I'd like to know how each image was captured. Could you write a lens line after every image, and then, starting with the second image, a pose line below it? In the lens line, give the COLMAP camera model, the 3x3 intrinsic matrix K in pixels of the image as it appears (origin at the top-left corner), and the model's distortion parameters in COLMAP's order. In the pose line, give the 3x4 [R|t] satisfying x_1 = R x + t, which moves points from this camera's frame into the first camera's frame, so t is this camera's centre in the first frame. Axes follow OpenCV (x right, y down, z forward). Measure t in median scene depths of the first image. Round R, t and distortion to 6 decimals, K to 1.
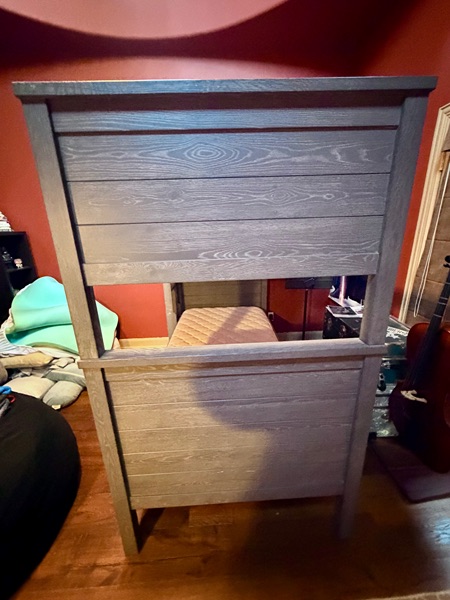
lens RADIAL K [[239.3, 0, 226.2], [0, 239.3, 299.7], [0, 0, 1]] dist [0.003149, 0.000354]
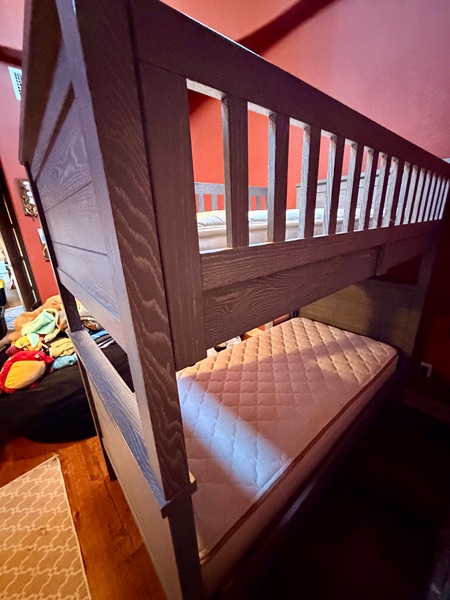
lens RADIAL K [[239.3, 0, 224.9], [0, 239.3, 299.8], [0, 0, 1]] dist [0.003149, 0.000354]
pose [[0.609243, 0.248367, -0.753085, 0.340002], [-0.201601, 0.966994, 0.155819, -0.111589], [0.766929, 0.056891, 0.639206, 0.240058]]
